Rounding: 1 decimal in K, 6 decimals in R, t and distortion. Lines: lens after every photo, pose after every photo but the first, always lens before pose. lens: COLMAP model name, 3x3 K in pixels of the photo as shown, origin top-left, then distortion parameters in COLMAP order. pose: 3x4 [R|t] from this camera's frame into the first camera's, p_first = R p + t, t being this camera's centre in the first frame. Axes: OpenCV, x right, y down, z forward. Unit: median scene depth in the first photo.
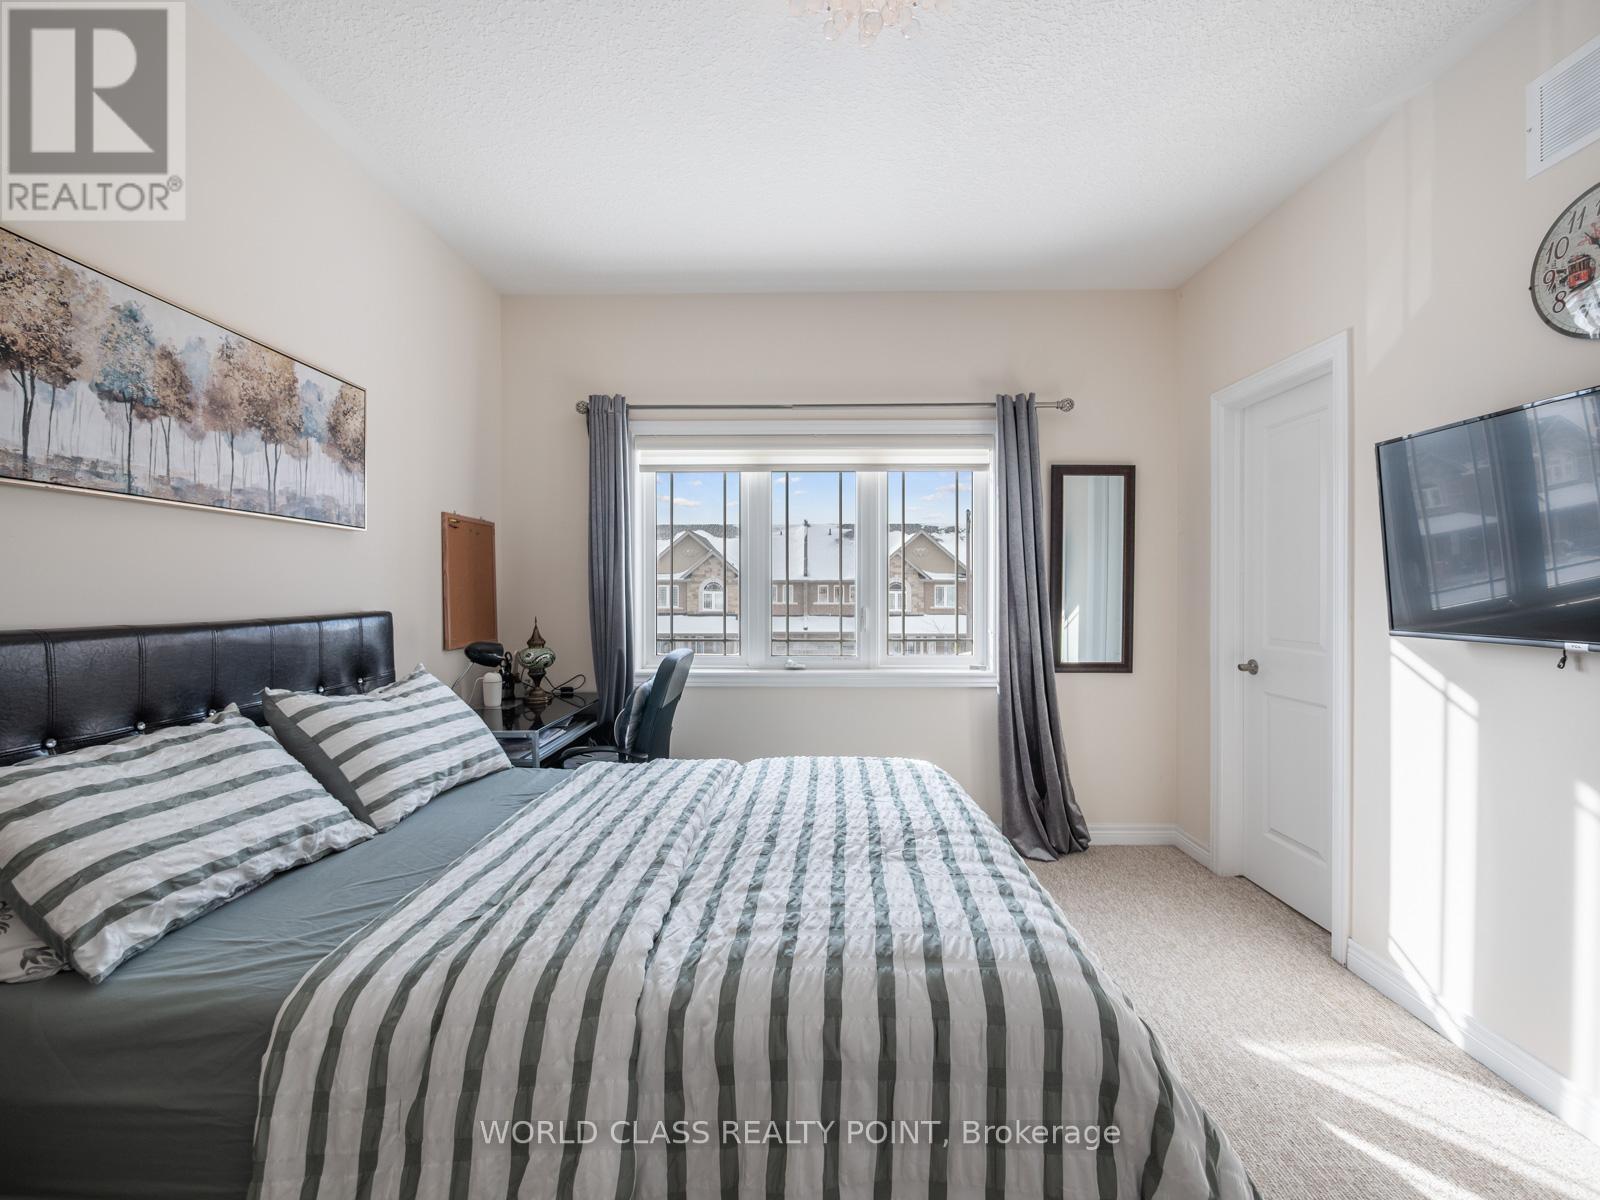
lens RADIAL K [[705.5, 0, 793.9], [0, 705.5, 592.6], [0, 0, 1]] dist [-0.003064, 0.001574]
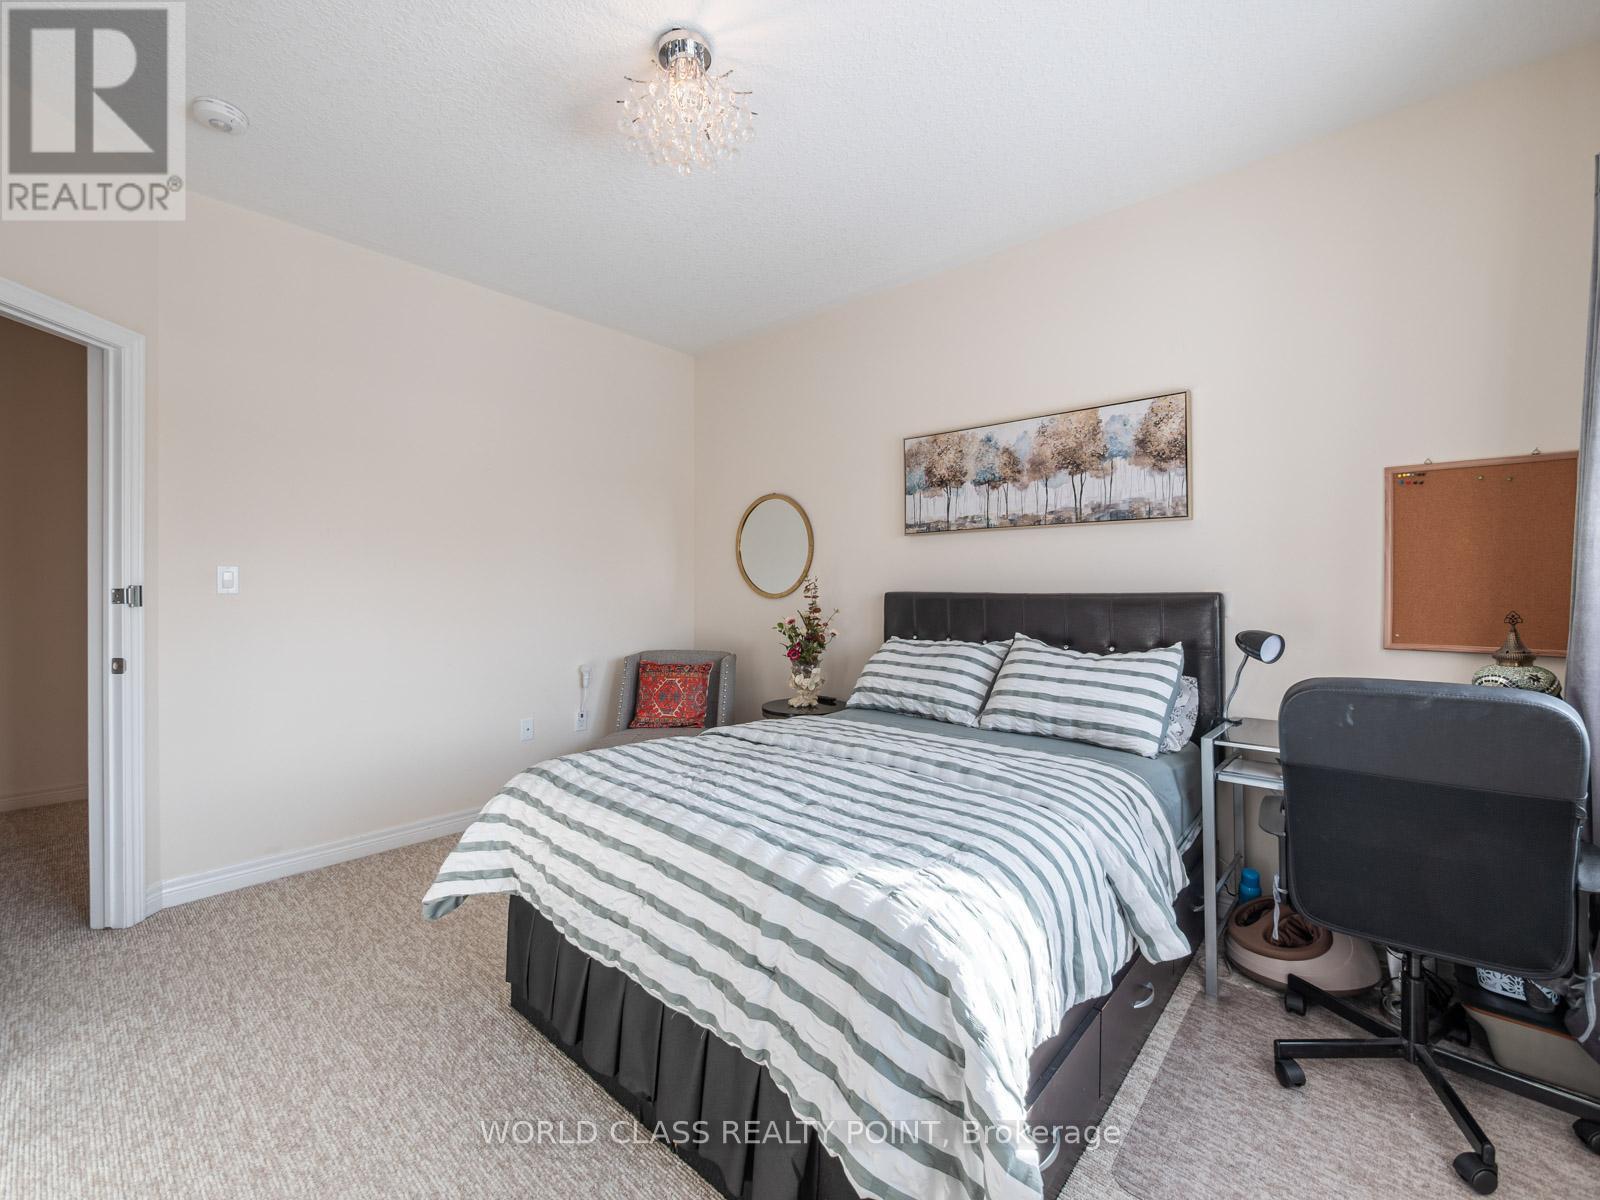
lens RADIAL K [[673.5, 0, 793.6], [0, 673.5, 592.8], [0, 0, 1]] dist [-0.005895, -0.000049]
pose [[-0.664754, -0.000552, -0.747062, 0.771760], [-0.007887, 0.999949, 0.006279, 0.034470], [0.747021, 0.010066, -0.664725, 1.639859]]
